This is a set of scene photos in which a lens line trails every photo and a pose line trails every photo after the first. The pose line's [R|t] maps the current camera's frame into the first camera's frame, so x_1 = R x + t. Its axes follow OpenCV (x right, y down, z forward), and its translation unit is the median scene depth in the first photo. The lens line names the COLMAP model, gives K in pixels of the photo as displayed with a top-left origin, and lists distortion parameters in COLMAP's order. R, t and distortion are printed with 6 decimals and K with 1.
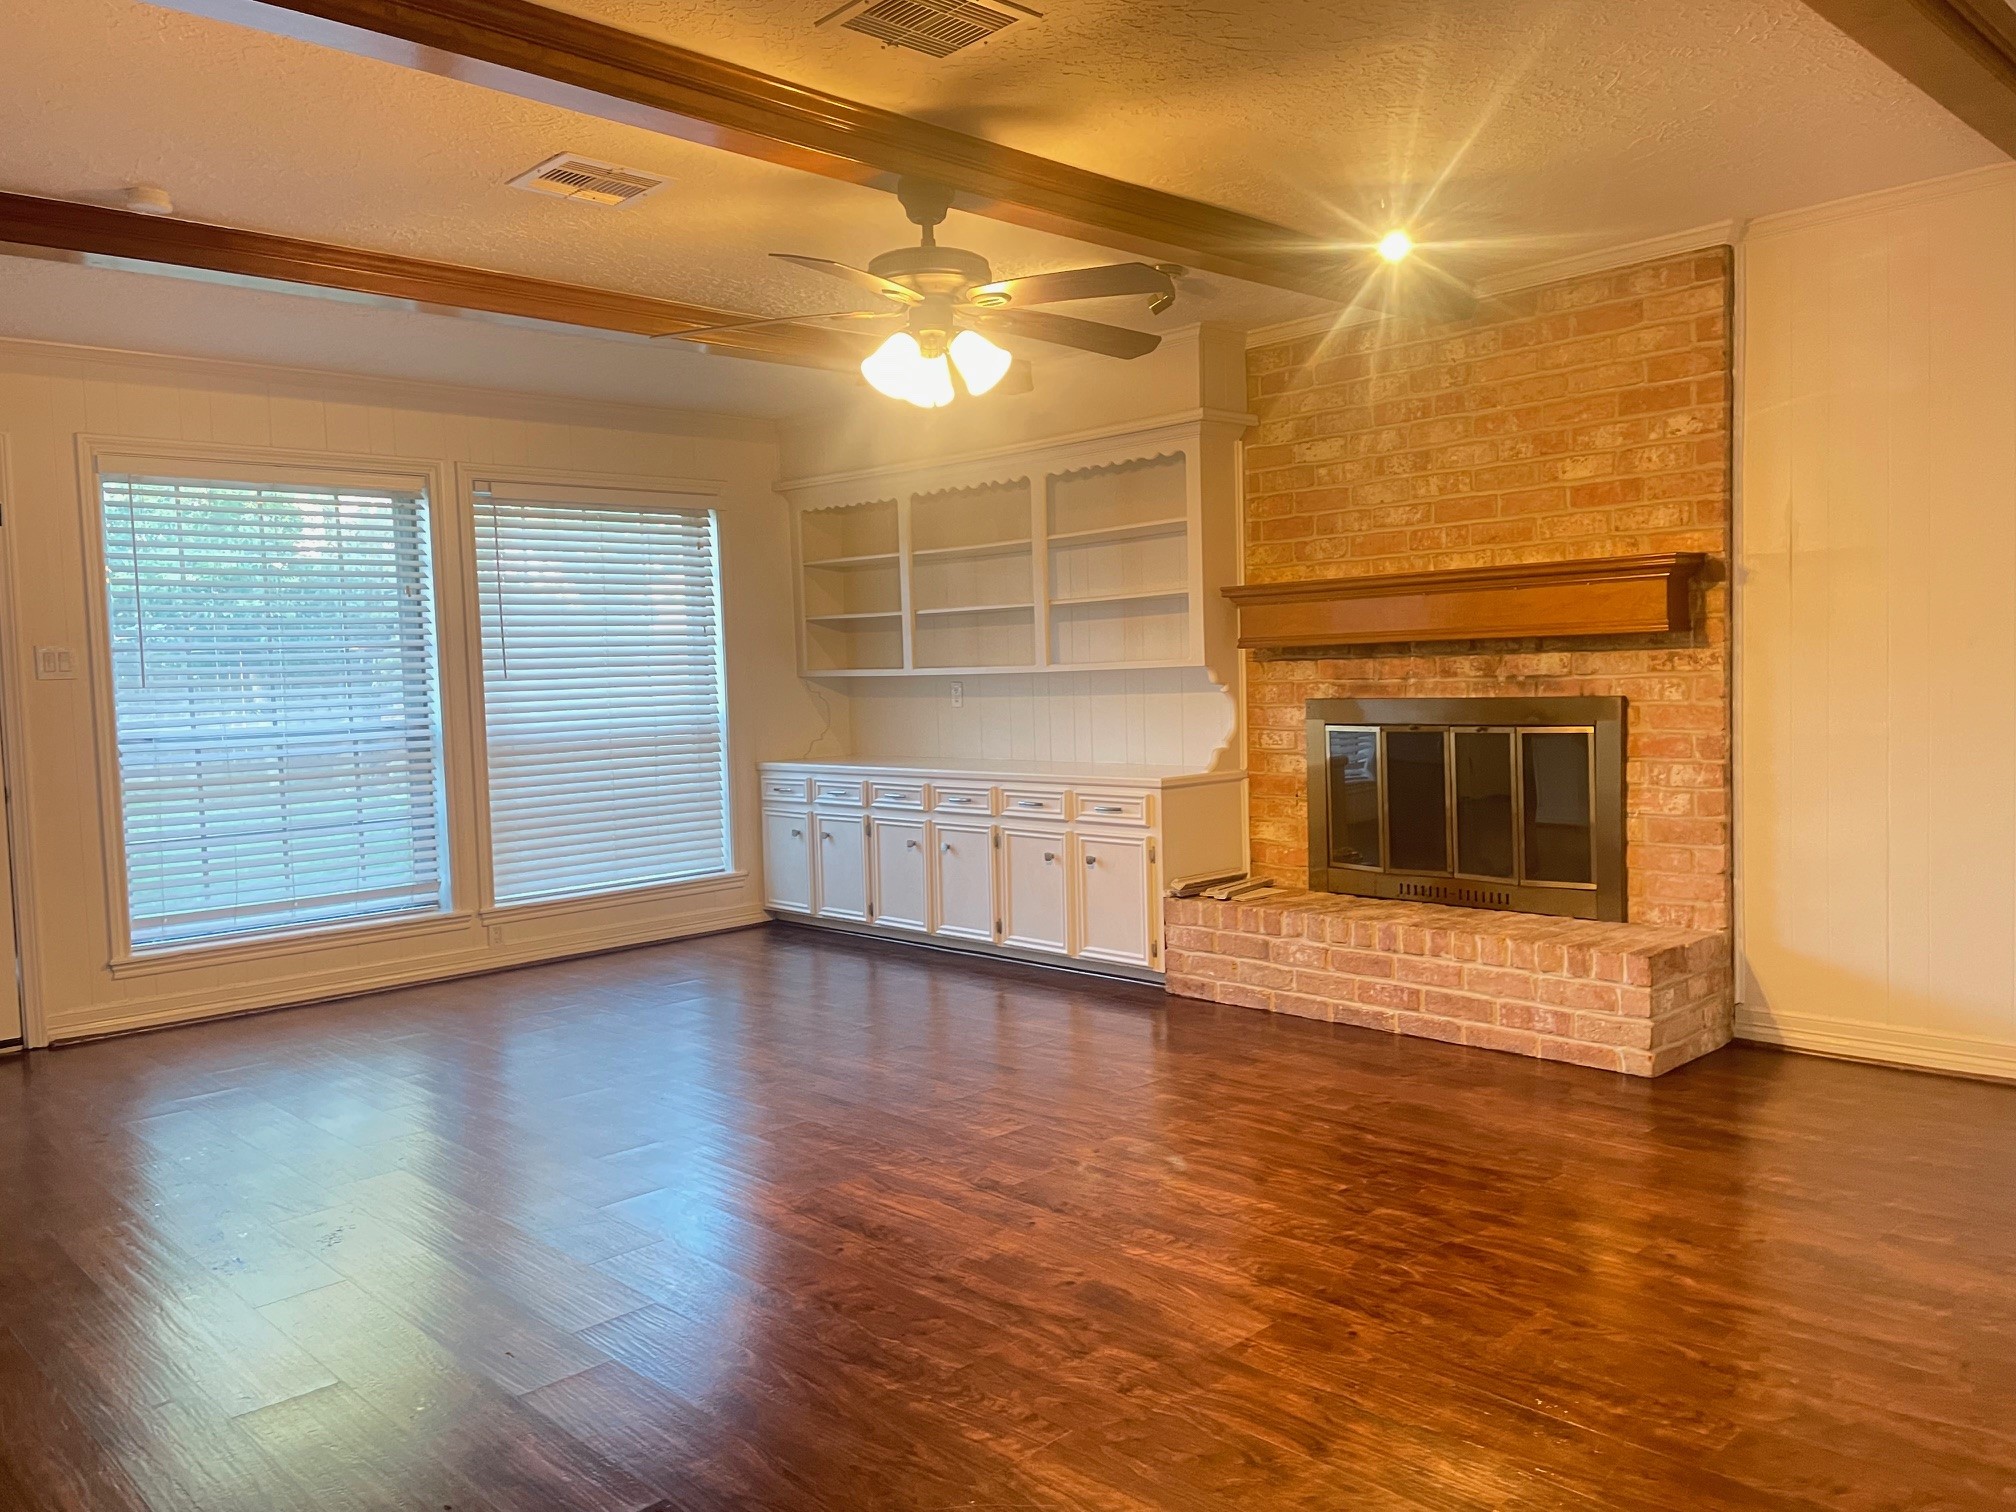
lens RADIAL K [[1512.3, 0, 1024.2], [0, 1512.3, 748.0], [0, 0, 1]] dist [0.049118, -0.004511]
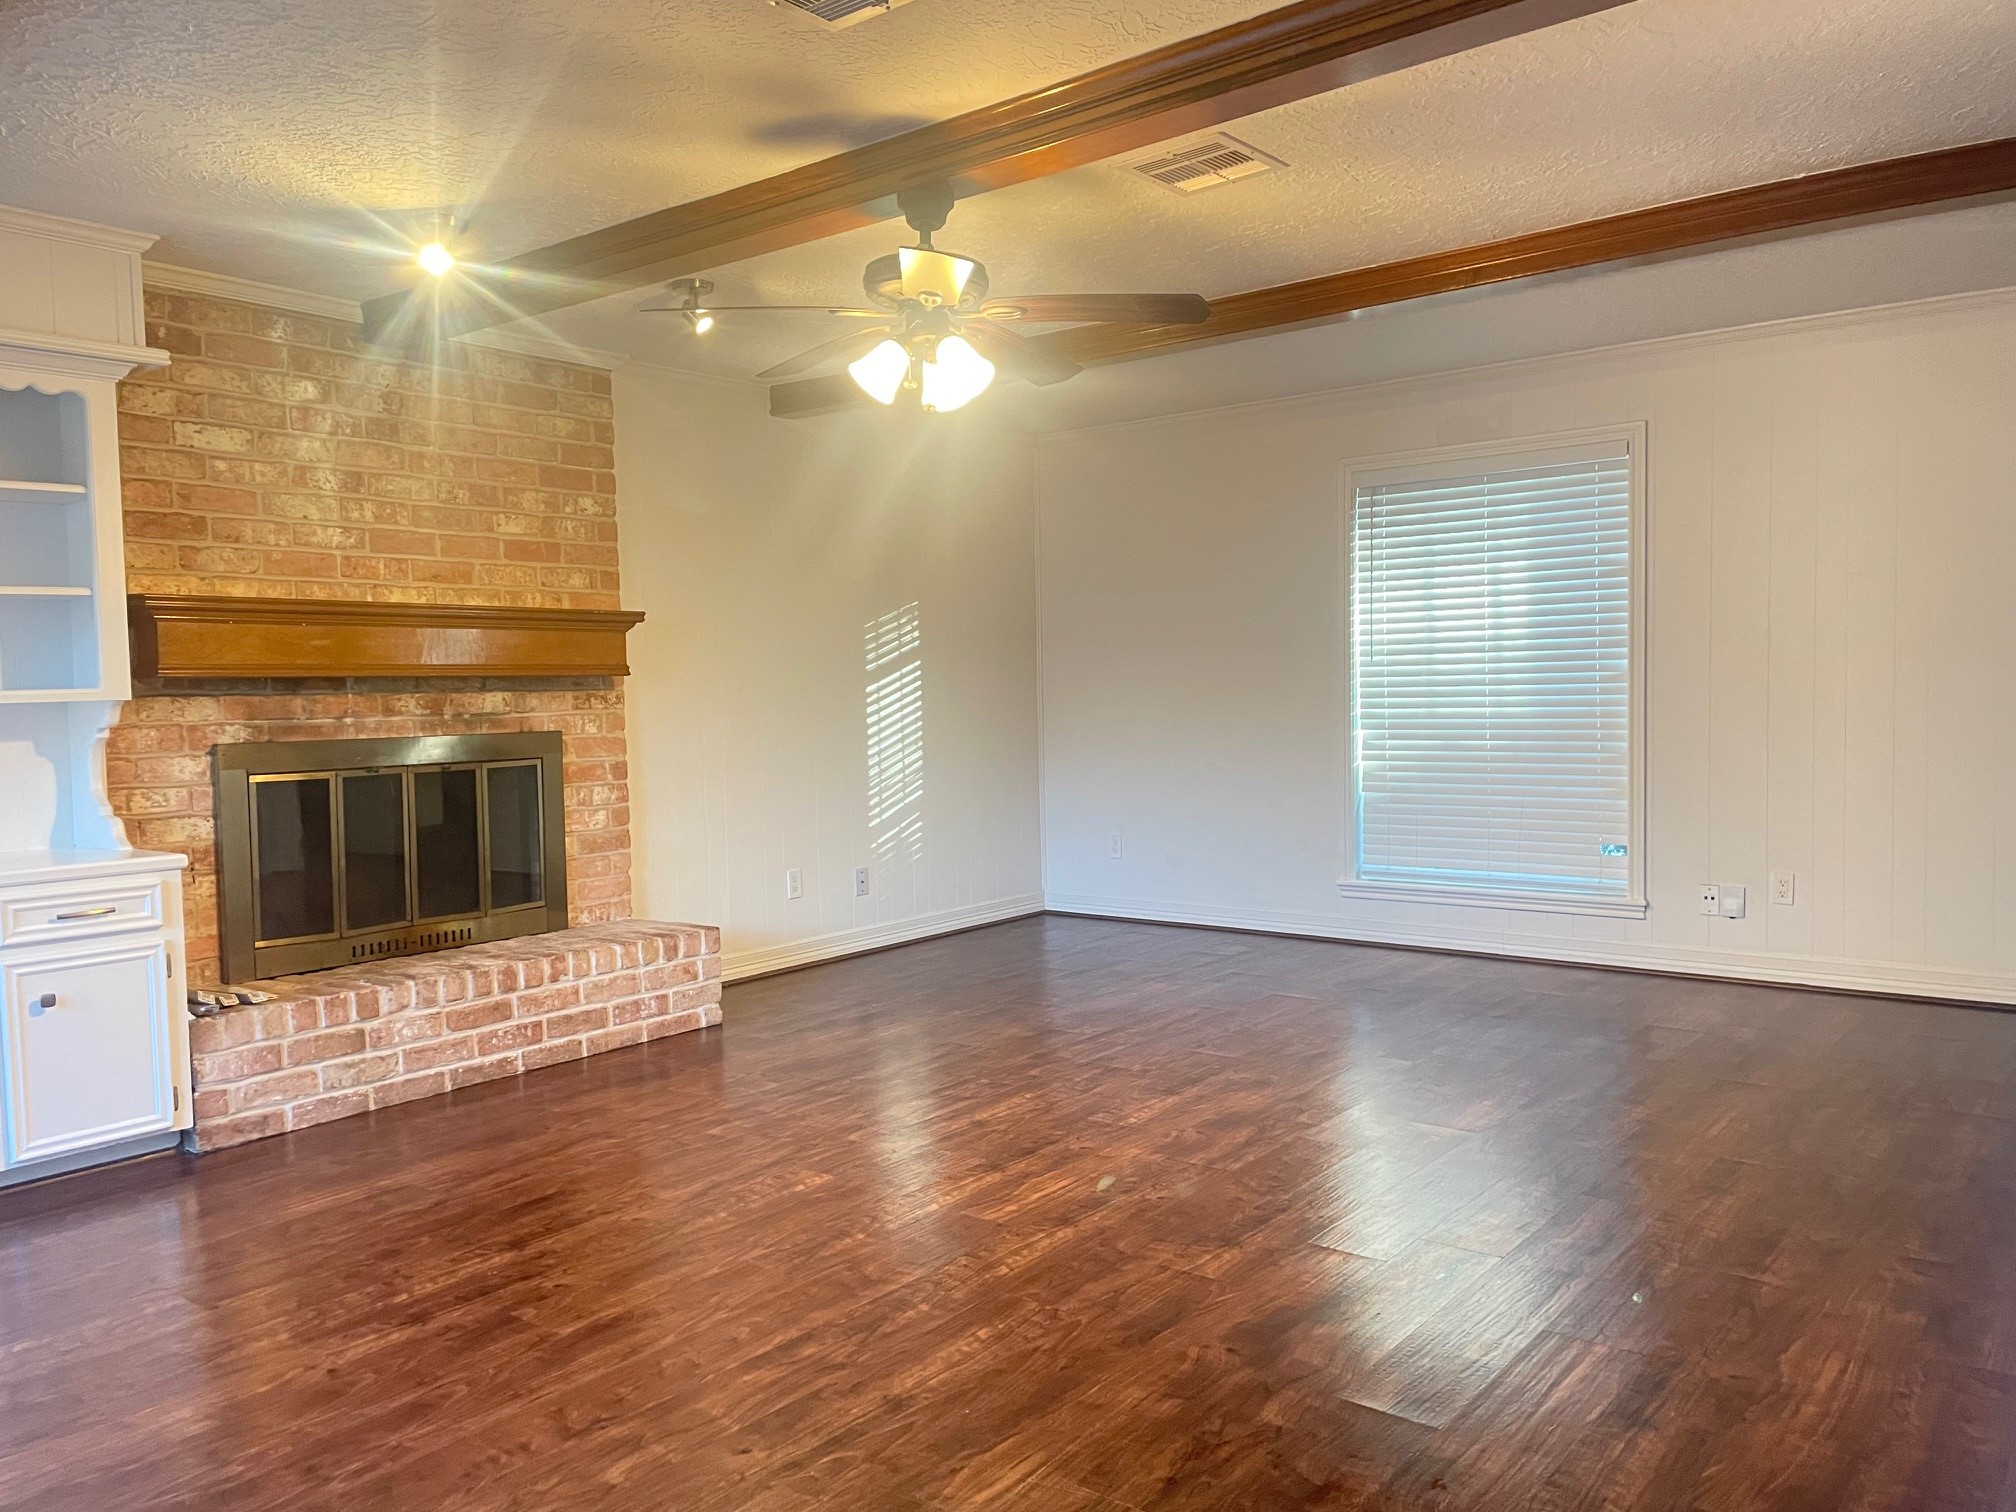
lens RADIAL K [[1512.3, 0, 1024.2], [0, 1512.3, 748.0], [0, 0, 1]] dist [0.049118, -0.004511]
pose [[-0.136627, -0.002593, 0.990619, -0.754424], [0.081621, 0.996567, 0.013865, -0.008032], [-0.987254, 0.082750, -0.135946, 0.779473]]
